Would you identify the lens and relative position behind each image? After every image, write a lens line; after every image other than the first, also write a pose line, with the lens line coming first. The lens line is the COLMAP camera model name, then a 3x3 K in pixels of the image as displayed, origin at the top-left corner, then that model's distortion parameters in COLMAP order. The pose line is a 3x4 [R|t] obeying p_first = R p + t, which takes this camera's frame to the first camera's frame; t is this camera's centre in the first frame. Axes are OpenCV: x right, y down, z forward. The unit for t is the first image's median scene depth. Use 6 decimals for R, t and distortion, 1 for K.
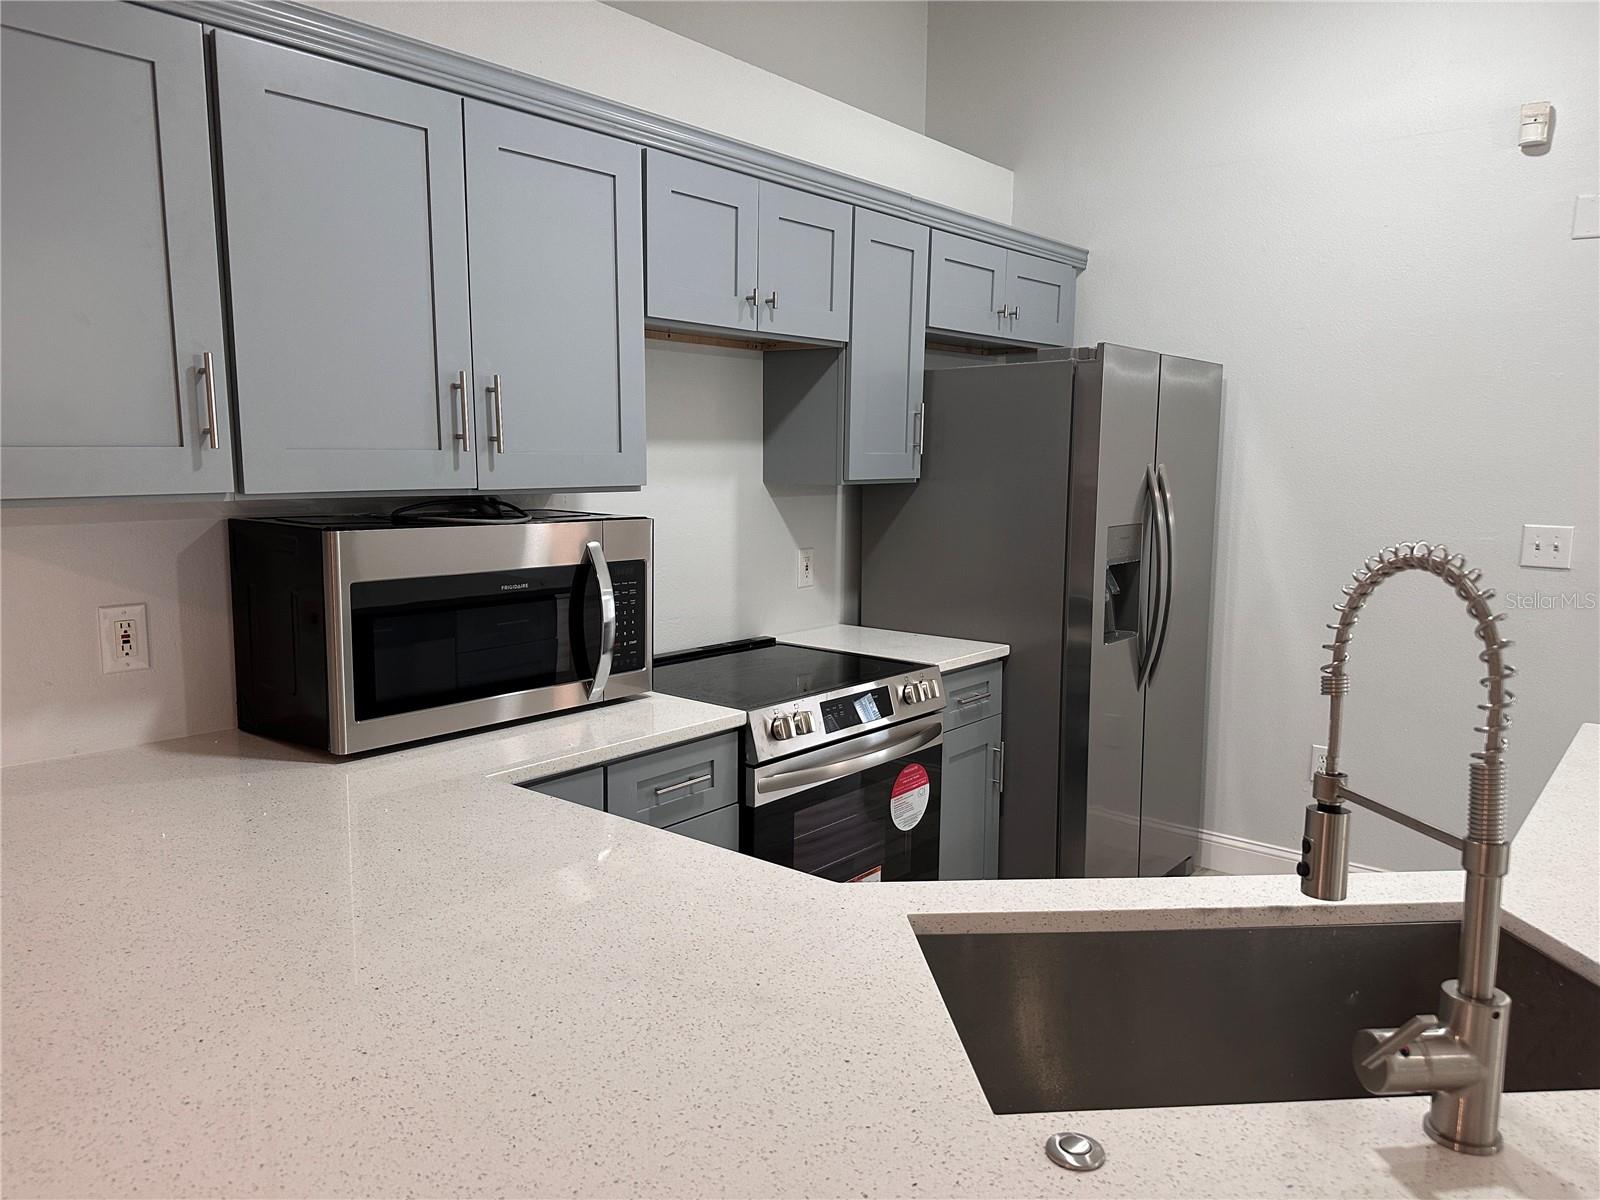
lens RADIAL K [[1110.4, 0, 800.0], [0, 1110.4, 600.0], [0, 0, 1]] dist [0.088870, 0.001268]
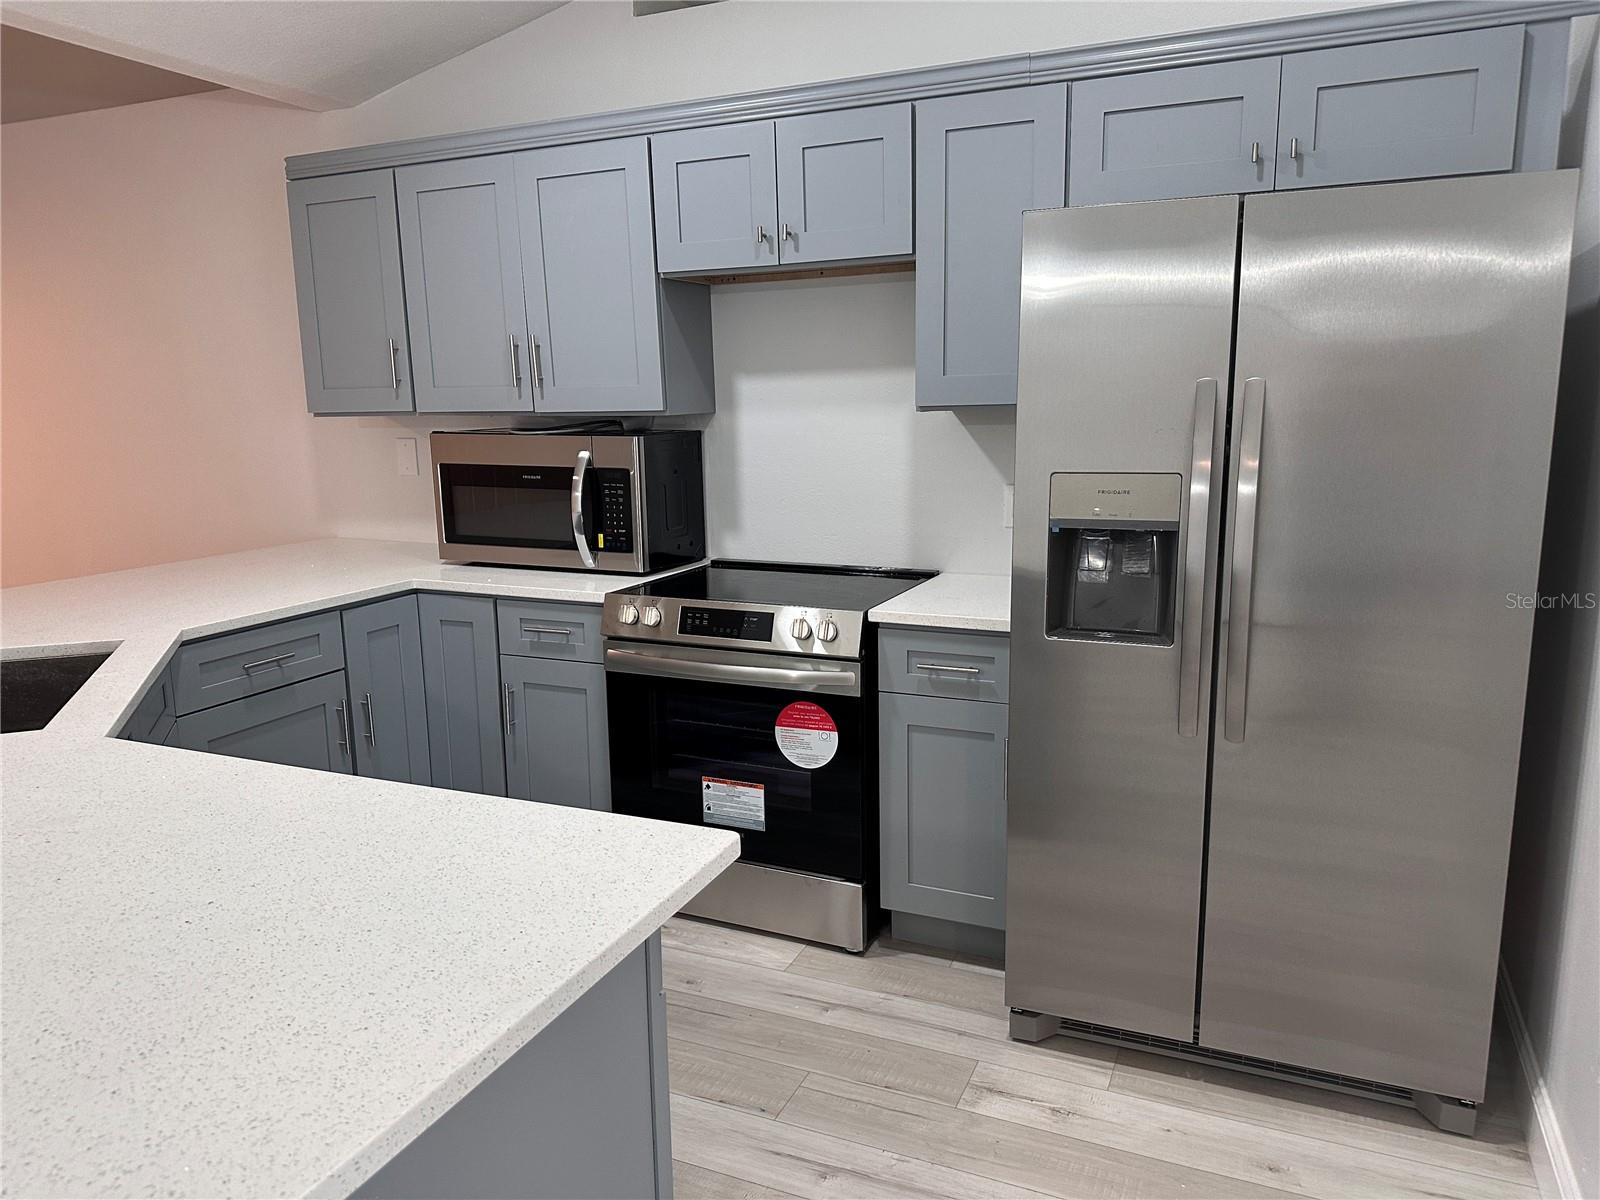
lens RADIAL K [[1127.5, 0, 800.0], [0, 1127.5, 600.0], [0, 0, 1]] dist [0.101400, -0.005497]
pose [[0.278125, 0.161583, -0.946857, 1.034777], [-0.106498, 0.984859, 0.136786, -0.075661], [0.954623, 0.062794, 0.291122, 0.714614]]
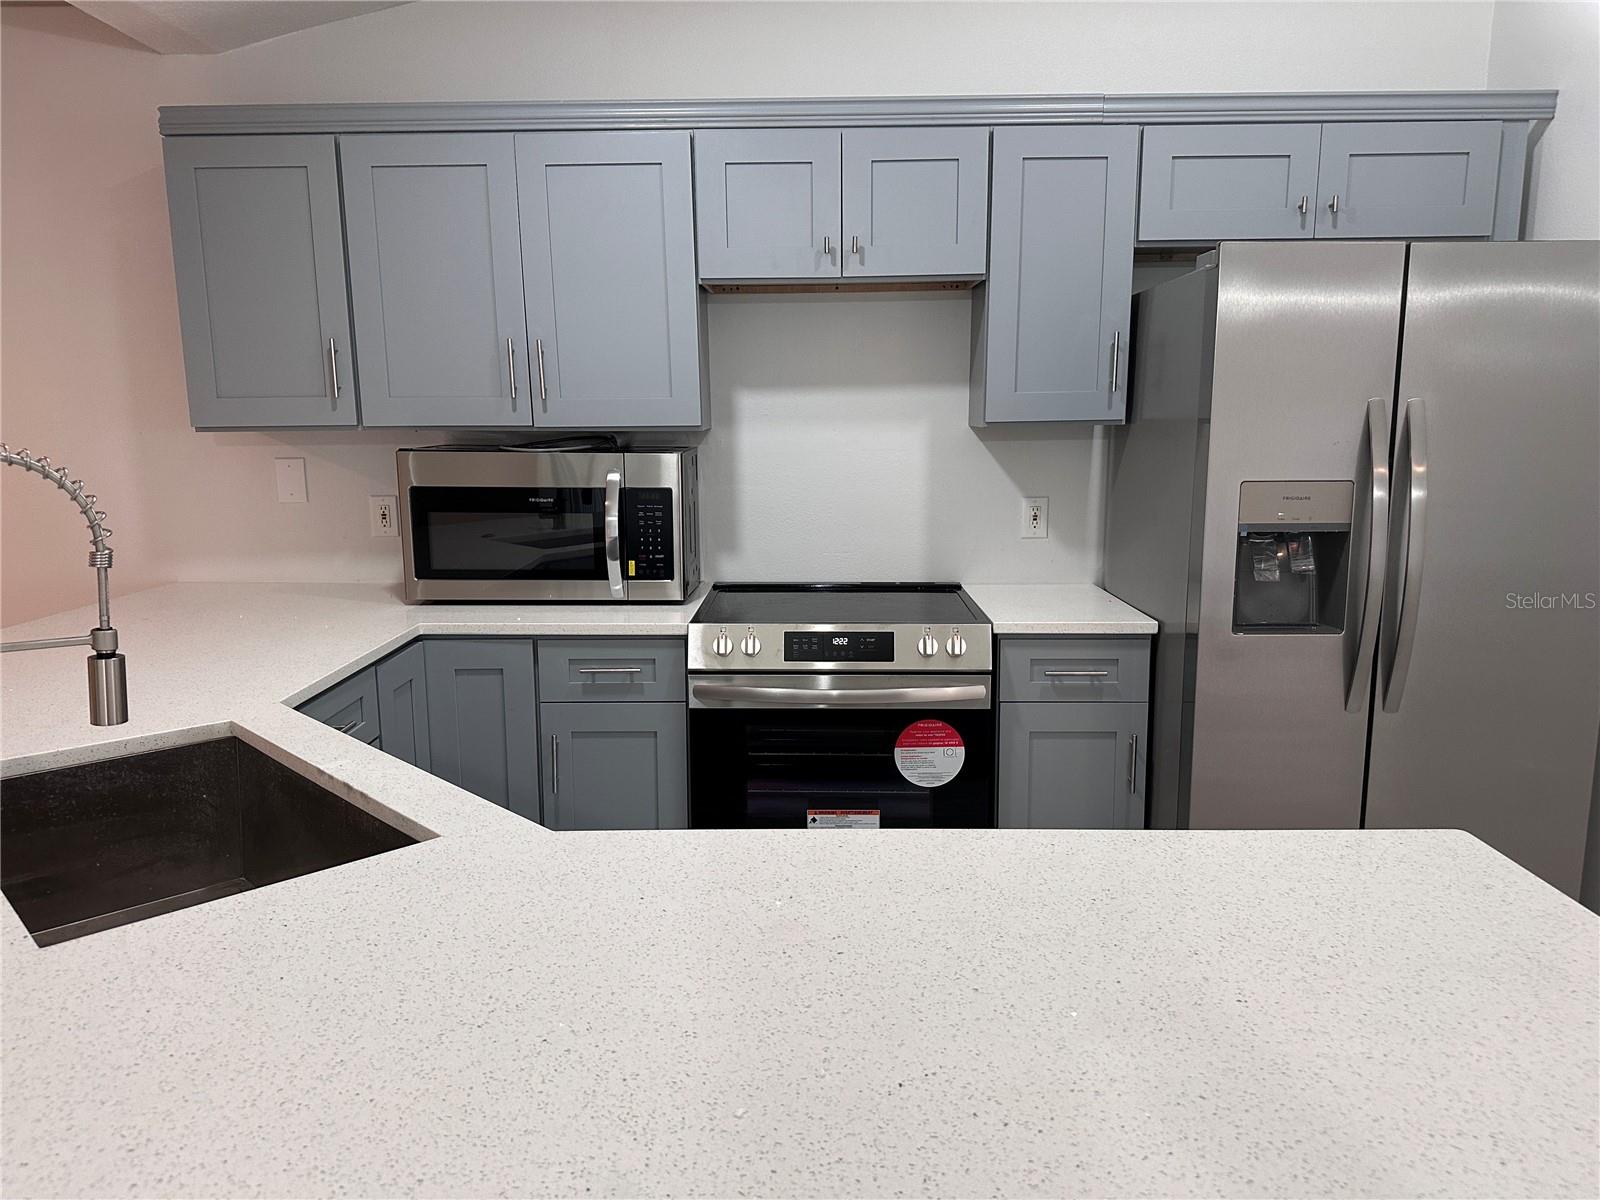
lens RADIAL K [[1110.4, 0, 800.0], [0, 1110.4, 600.0], [0, 0, 1]] dist [0.088870, 0.001268]
pose [[0.637506, 0.119382, -0.761140, 0.758765], [-0.090071, 0.992696, 0.080261, -0.022124], [0.765162, 0.017390, 0.643602, 0.300082]]
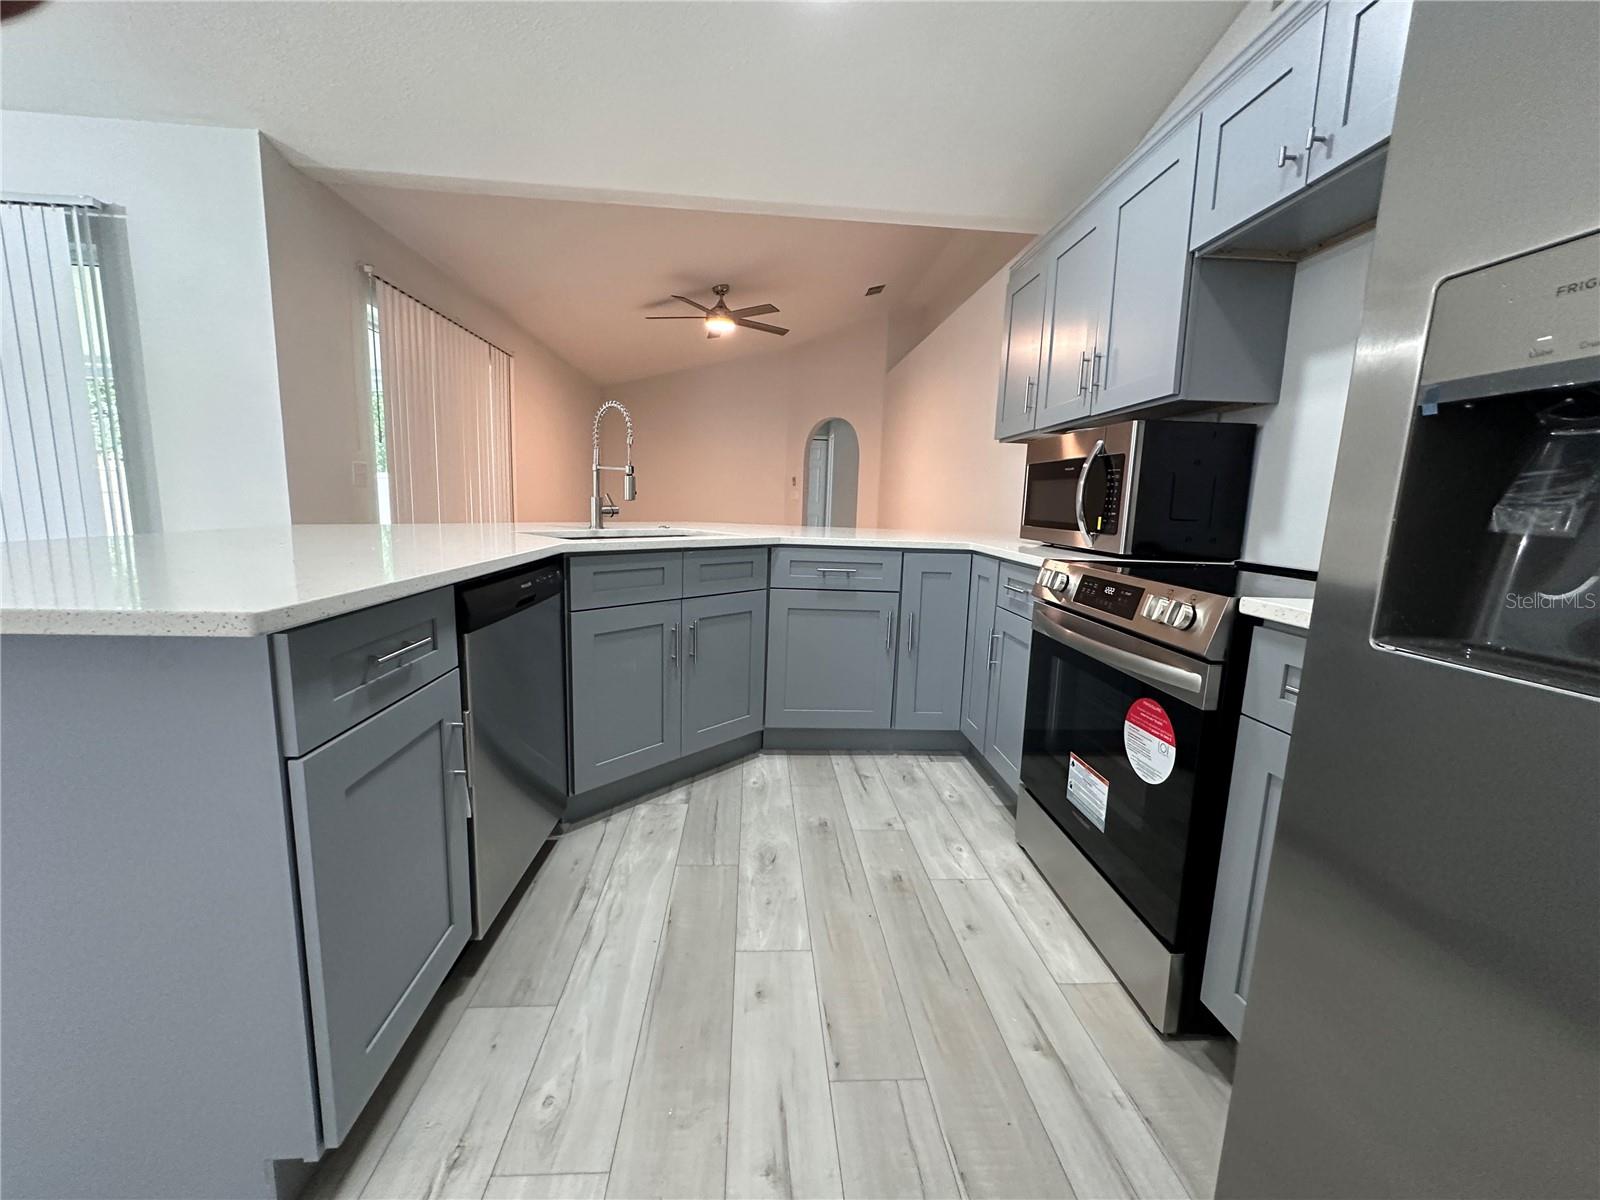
lens RADIAL K [[637.3, 0, 800.7], [0, 637.3, 596.9], [0, 0, 1]] dist [0.000161, -0.000013]
pose [[-0.717646, 0.071674, -0.692710, 0.602252], [-0.129146, 0.963739, 0.233512, 0.002177], [0.684328, 0.257040, -0.682368, 1.139022]]
